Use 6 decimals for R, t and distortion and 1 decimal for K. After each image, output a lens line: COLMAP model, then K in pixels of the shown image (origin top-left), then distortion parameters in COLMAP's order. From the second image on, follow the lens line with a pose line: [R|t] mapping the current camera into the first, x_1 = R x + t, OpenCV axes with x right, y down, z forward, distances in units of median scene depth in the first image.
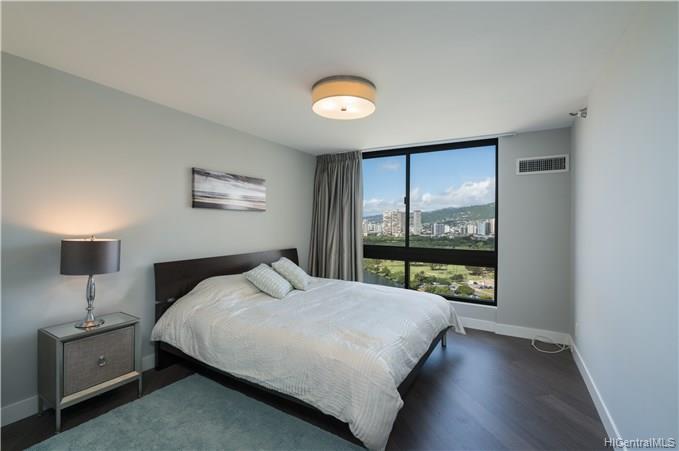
lens RADIAL K [[308.1, 0, 343.4], [0, 308.1, 223.8], [0, 0, 1]] dist [-0.010202, 0.005225]
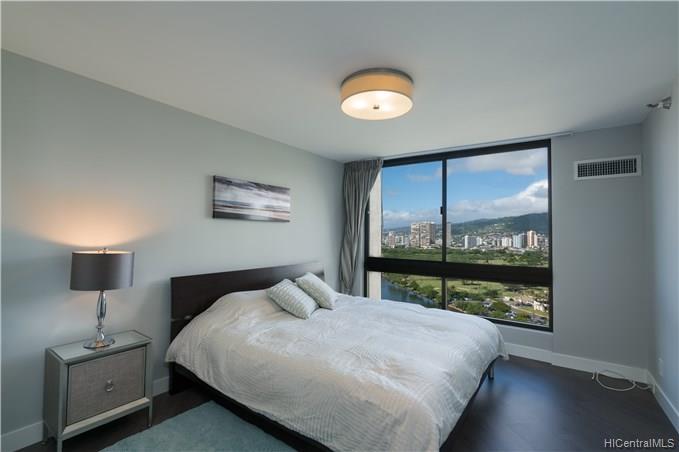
lens RADIAL K [[308.1, 0, 337.2], [0, 308.1, 218.0], [0, 0, 1]] dist [-0.010202, 0.005225]
pose [[0.994324, -0.001237, -0.106385, -0.015331], [-0.004812, 0.998386, -0.056589, -0.000642], [0.106284, 0.056779, 0.992713, 0.109941]]
